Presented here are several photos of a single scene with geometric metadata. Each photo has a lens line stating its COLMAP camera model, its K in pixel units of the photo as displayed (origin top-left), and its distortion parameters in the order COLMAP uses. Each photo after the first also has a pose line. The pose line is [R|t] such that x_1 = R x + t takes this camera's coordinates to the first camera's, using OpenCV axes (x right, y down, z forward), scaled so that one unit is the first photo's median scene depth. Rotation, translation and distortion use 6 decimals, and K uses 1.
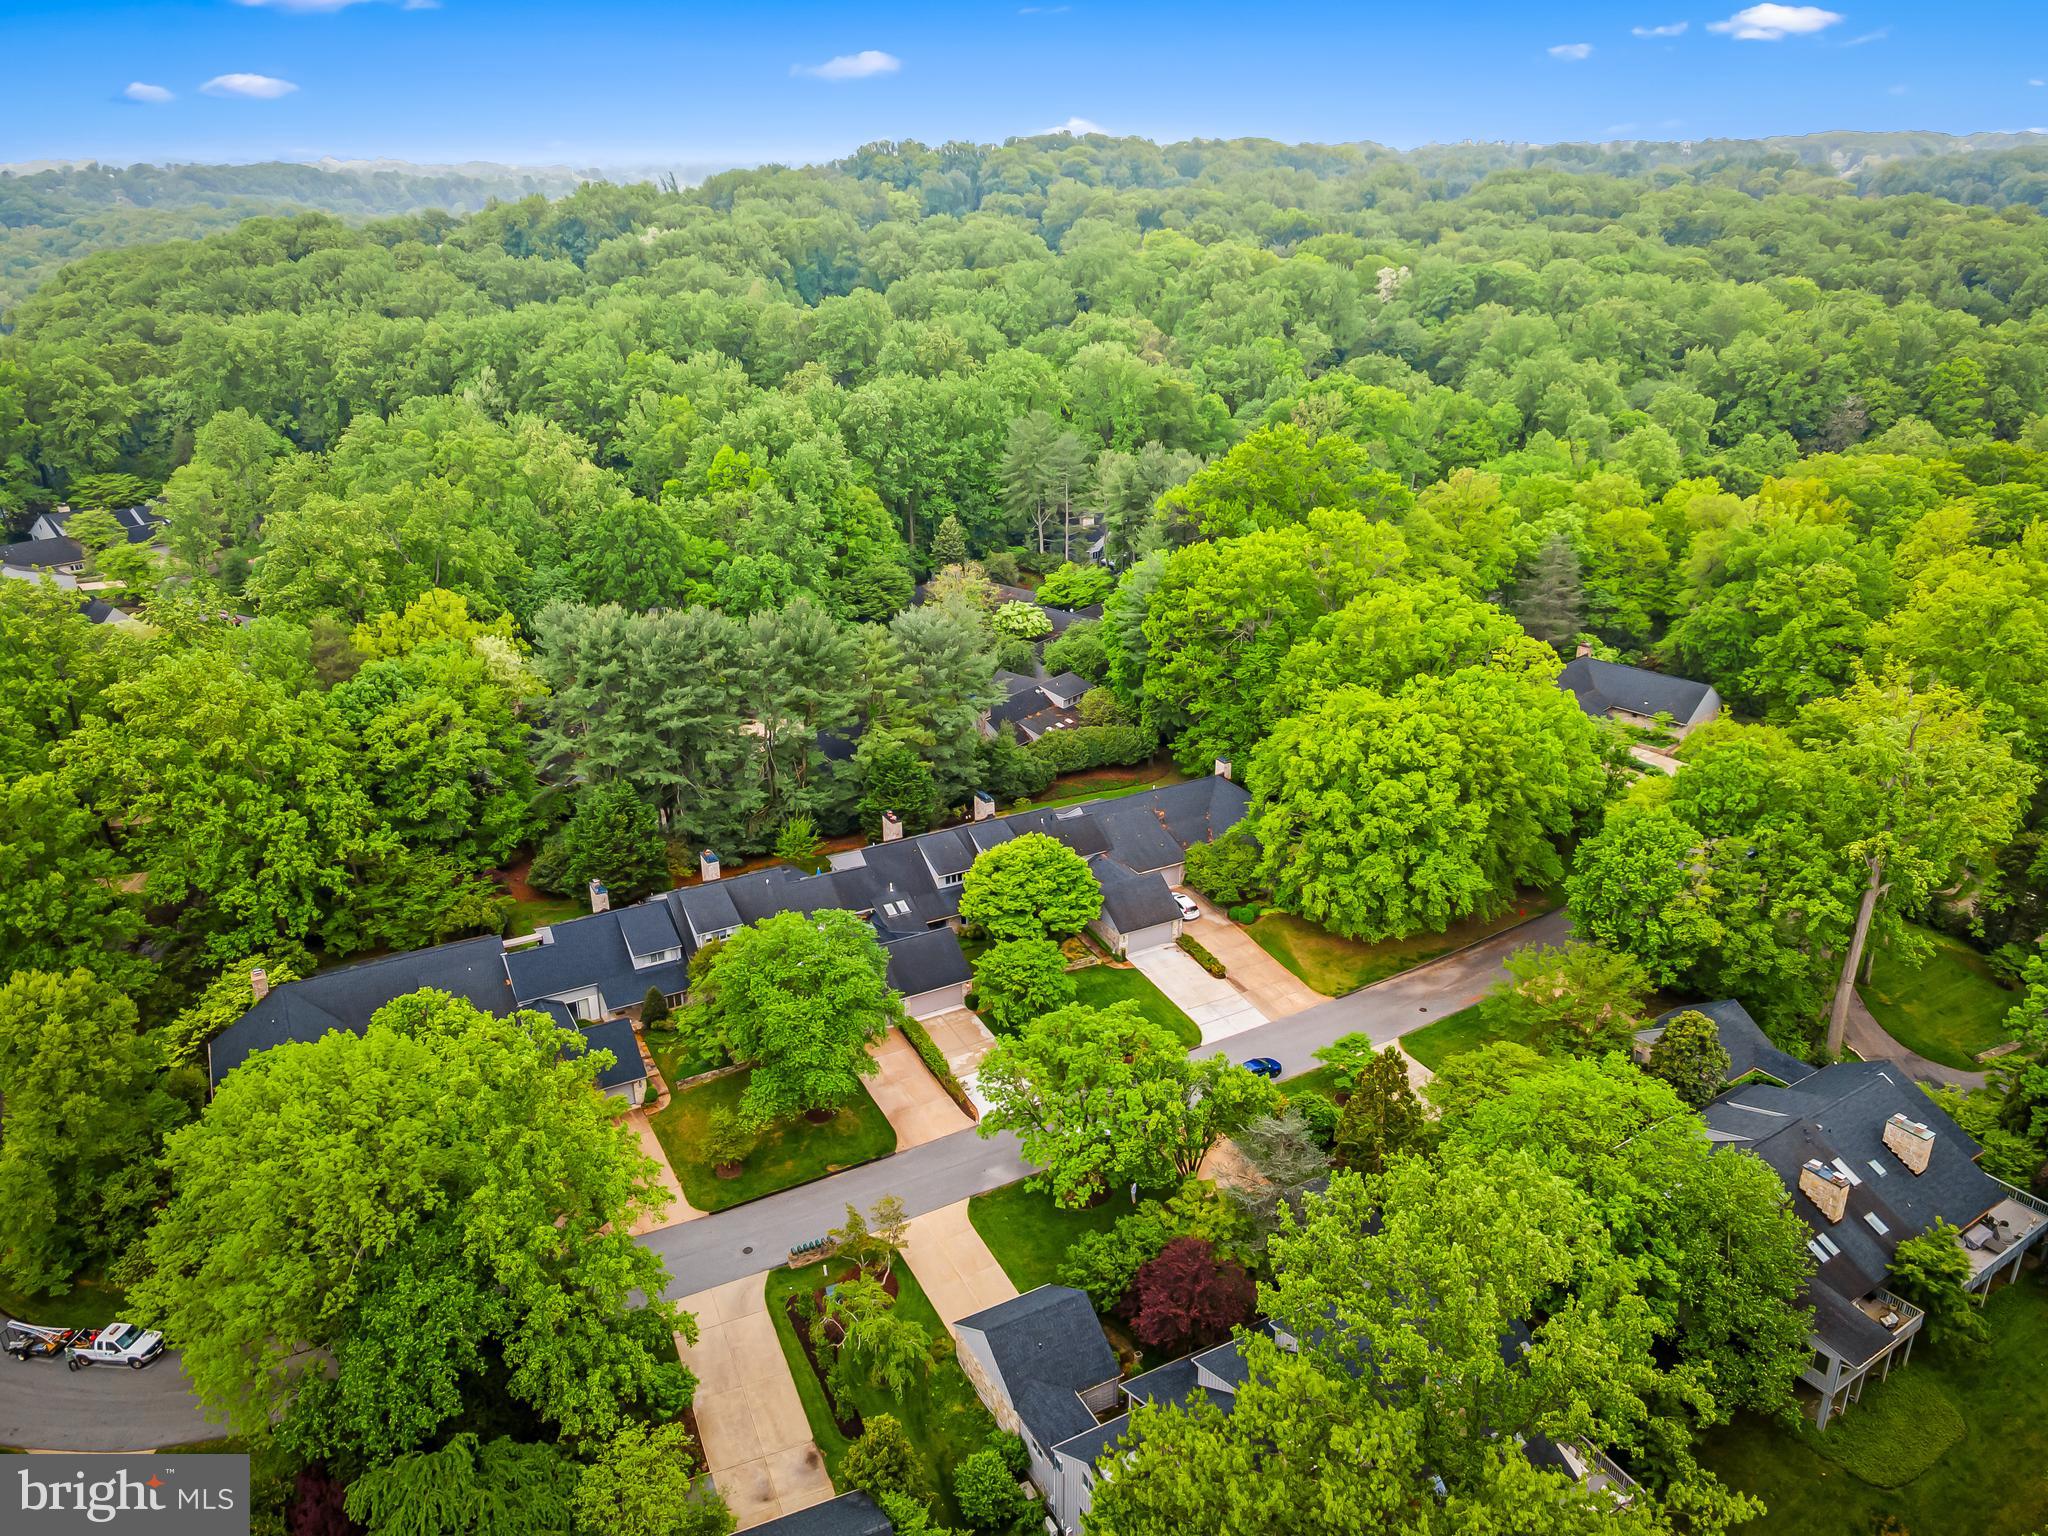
lens RADIAL K [[1483.3, 0, 1024.0], [0, 1483.3, 768.0], [0, 0, 1]] dist [-0.001598, 0.069734]
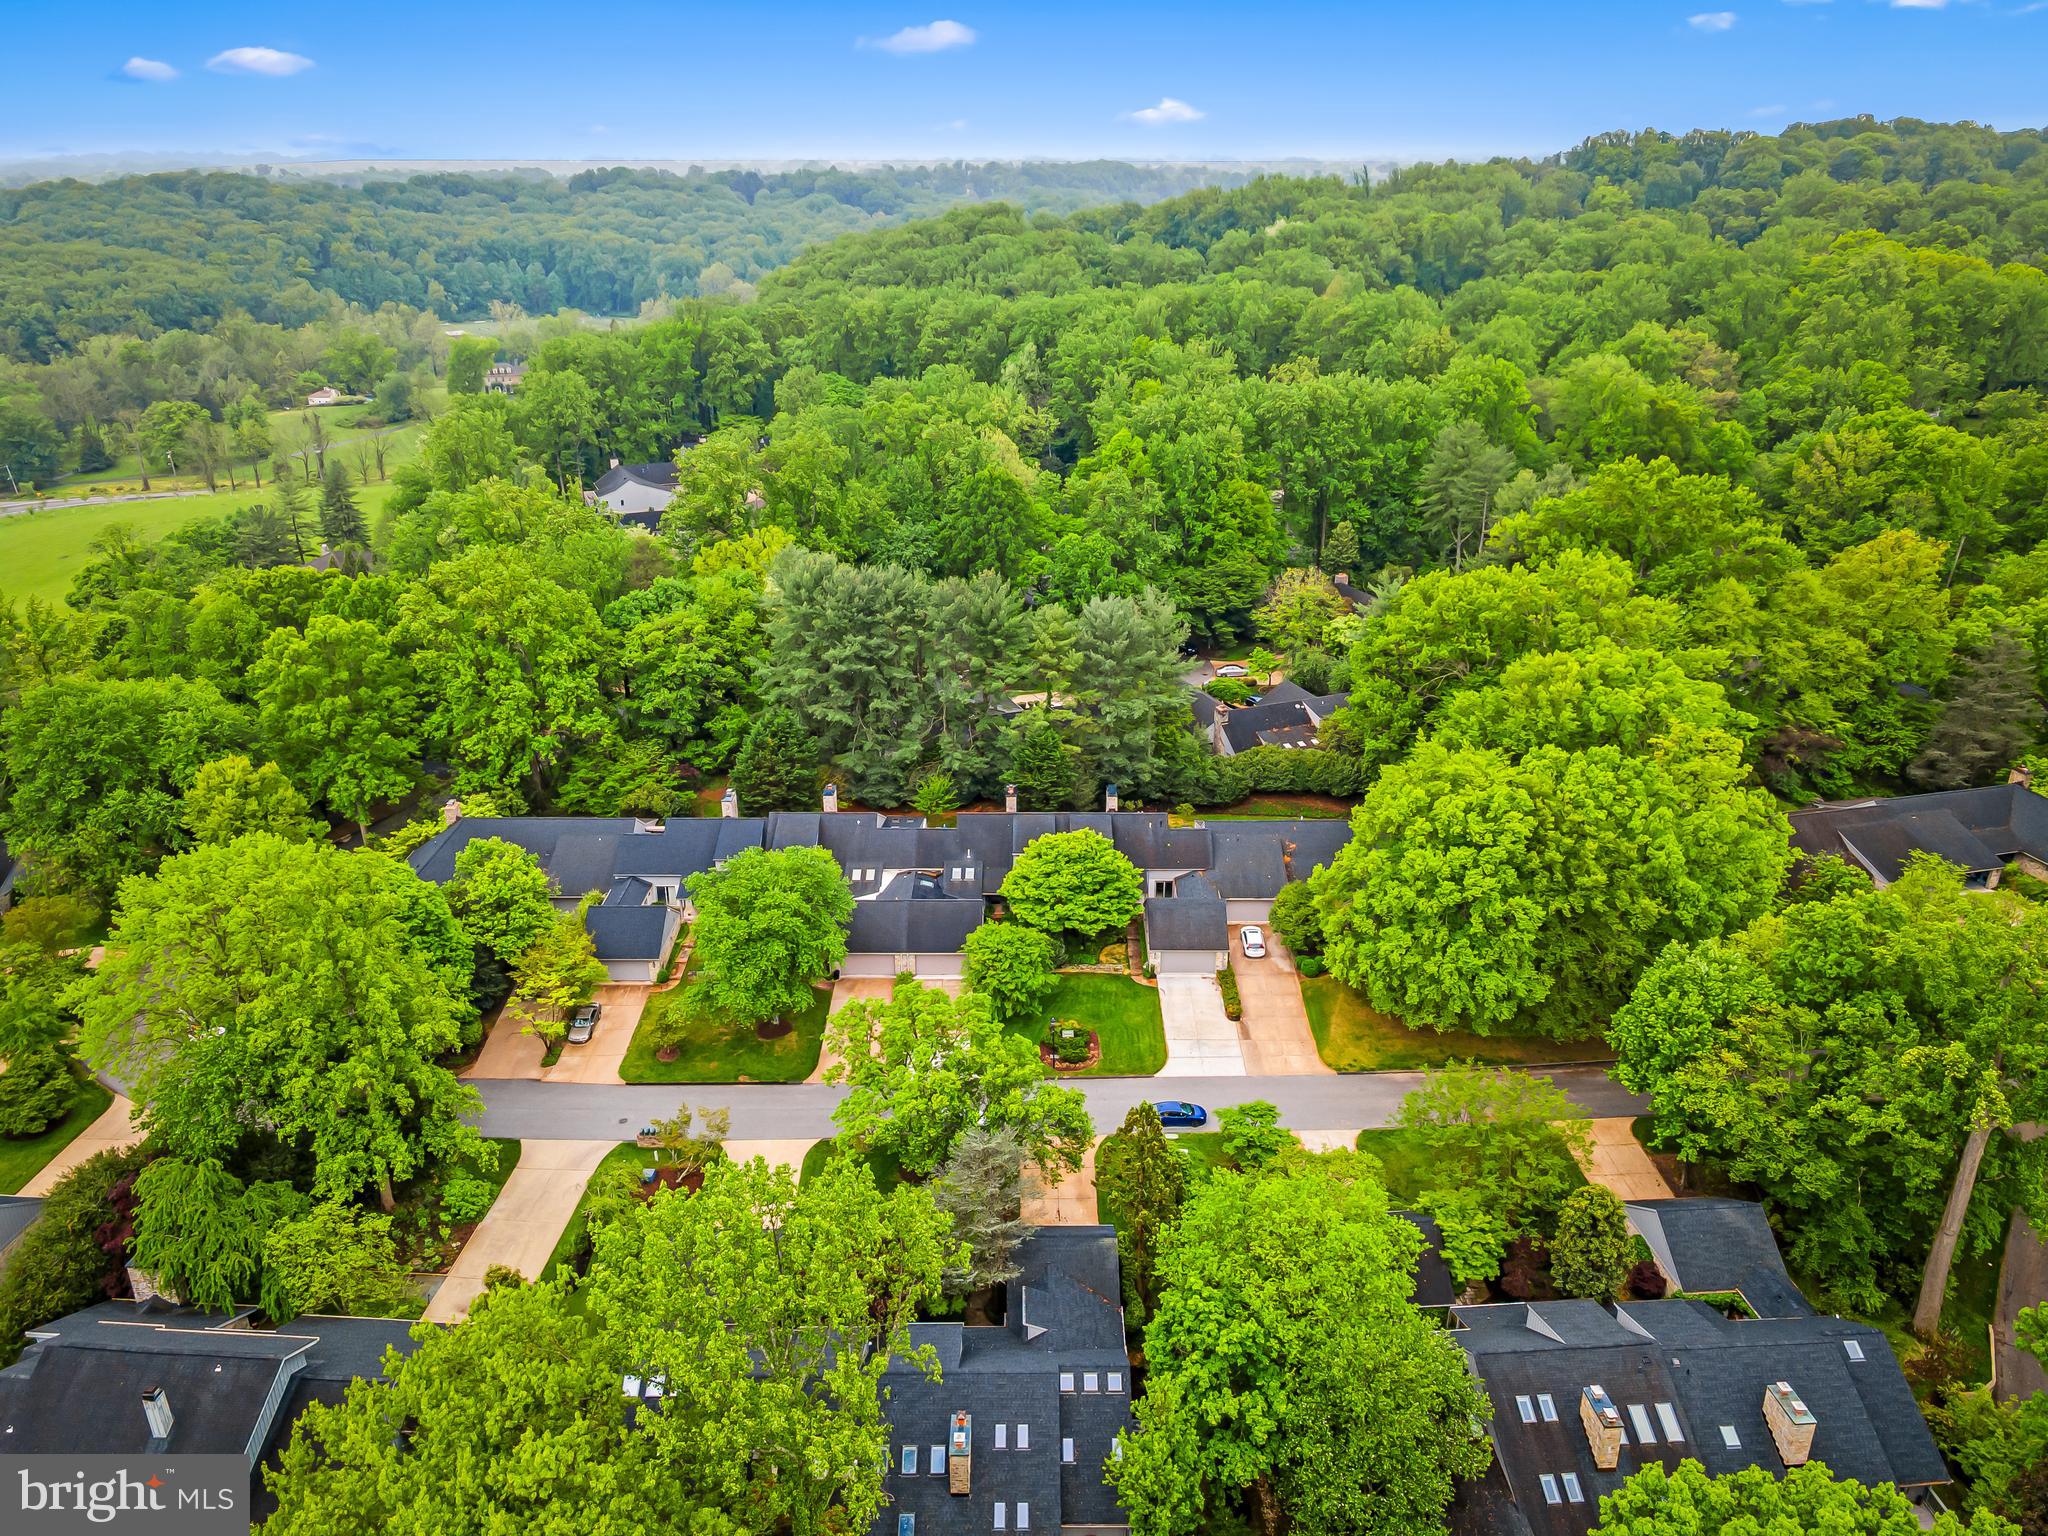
lens RADIAL K [[1483.3, 0, 1024.0], [0, 1483.3, 768.0], [0, 0, 1]] dist [-0.001598, 0.069734]
pose [[0.878718, 0.187505, -0.438973, 0.377600], [-0.185933, 0.981437, 0.047023, -0.033328], [0.439641, 0.040300, 0.897269, 0.082437]]
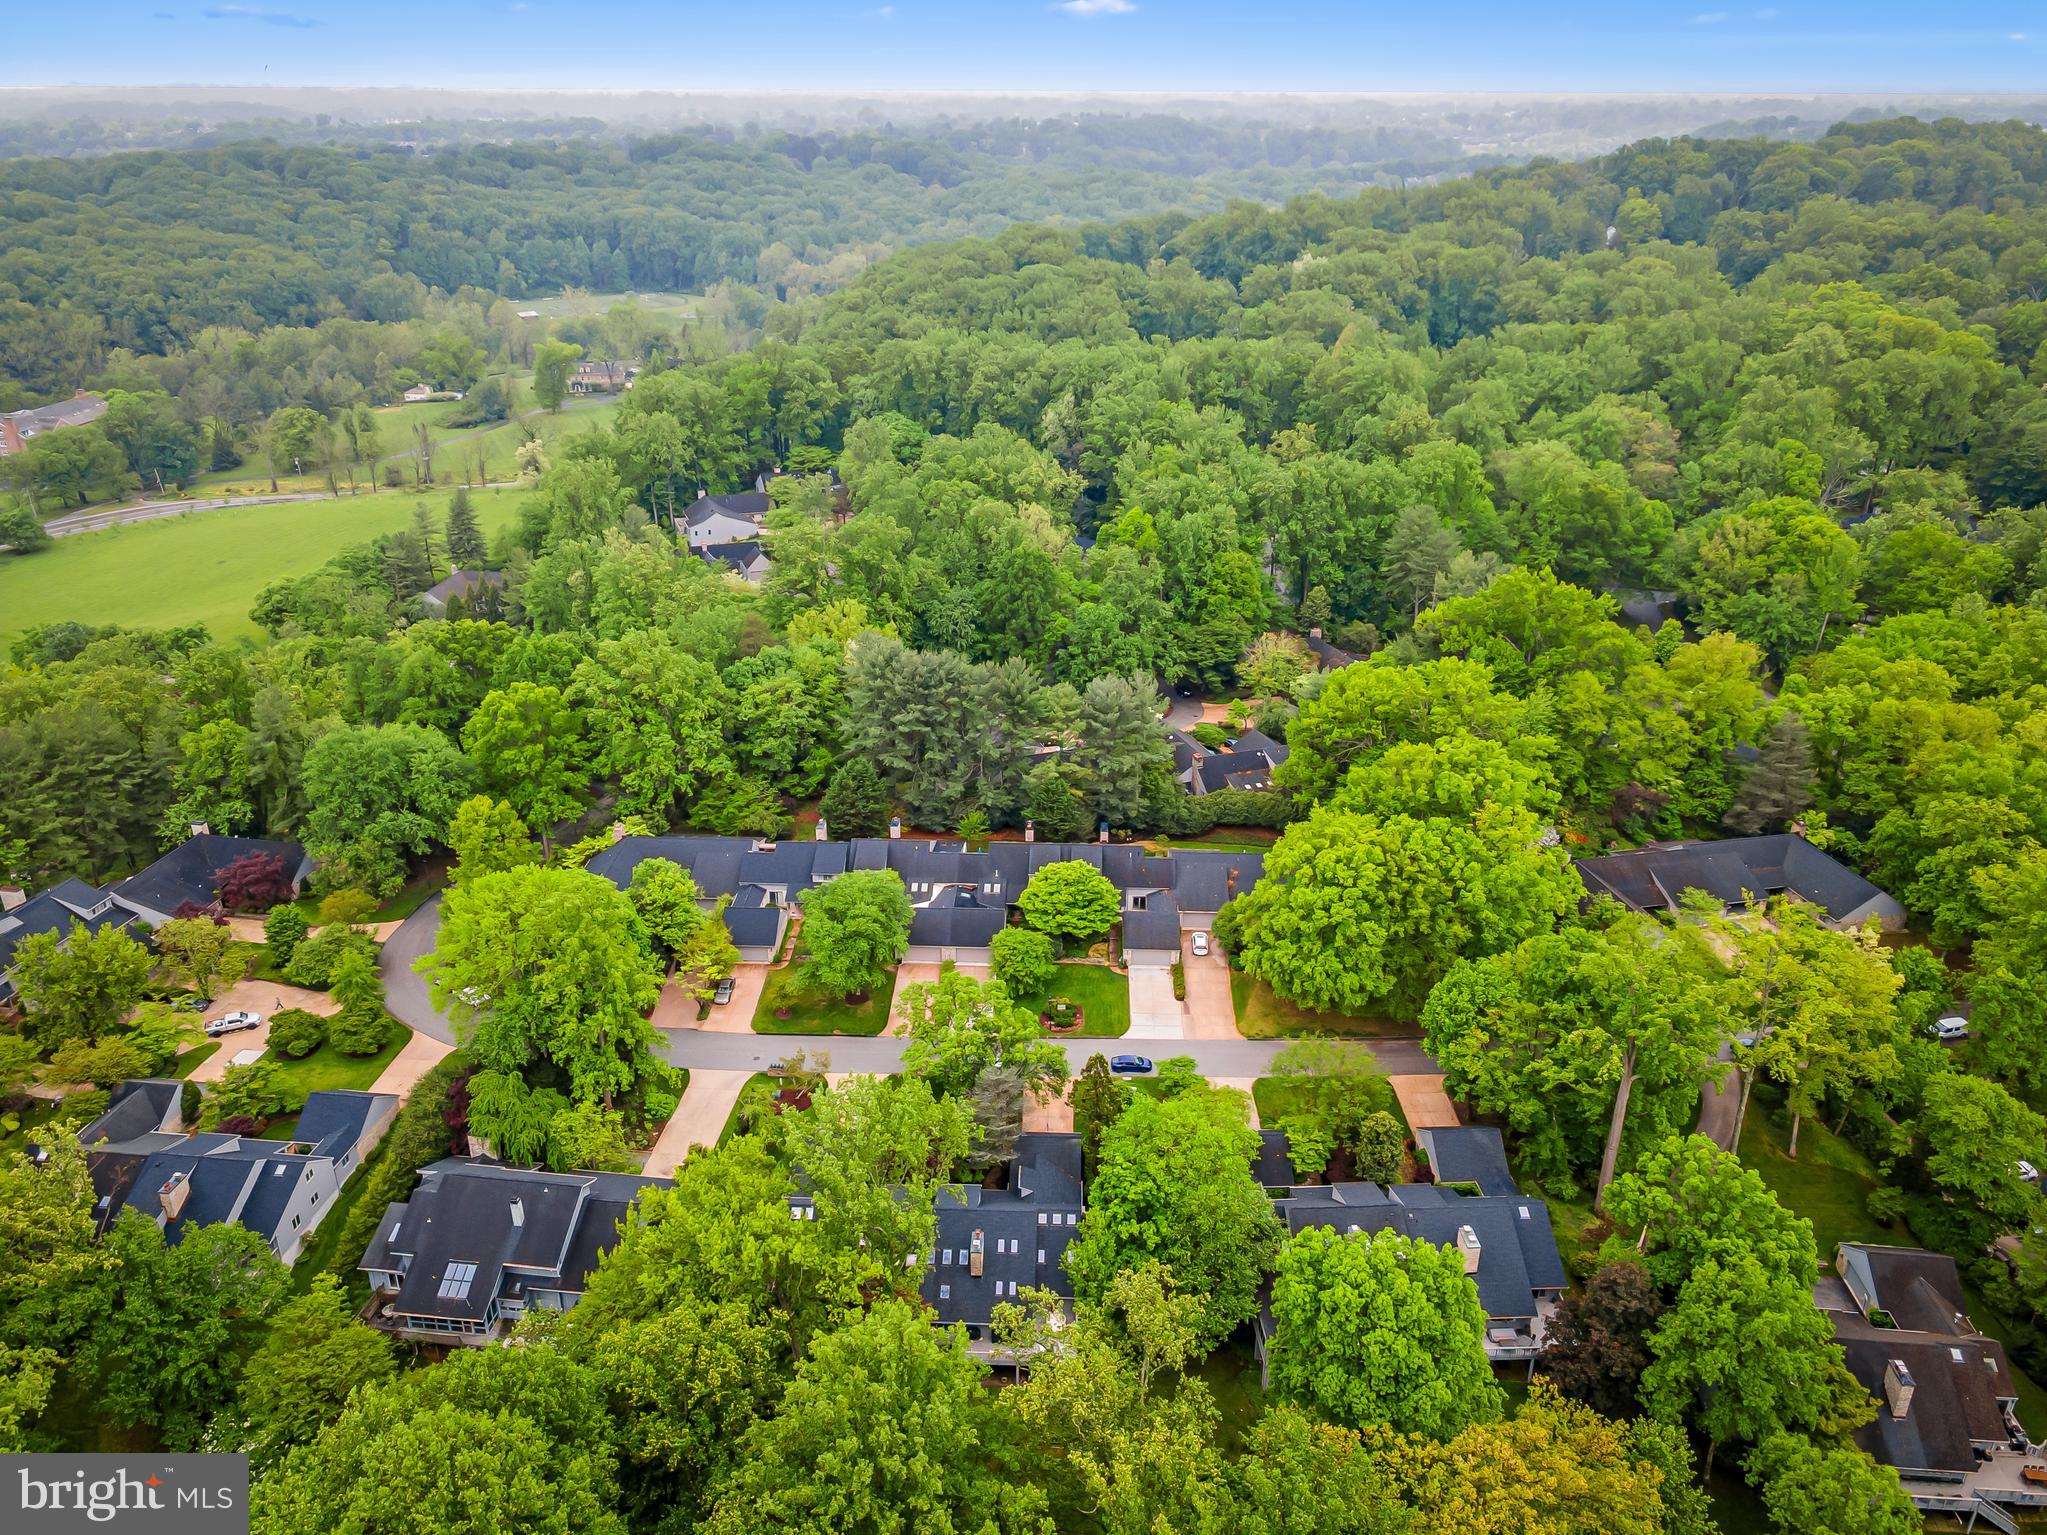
lens RADIAL K [[1513.5, 0, 1023.5], [0, 1513.5, 767.5], [0, 0, 1]] dist [0.003531, 0.072687]
pose [[0.860527, 0.217954, -0.460423, 0.562242], [-0.204203, 0.975638, 0.080193, -0.136322], [0.466685, 0.025011, 0.884070, -0.264670]]
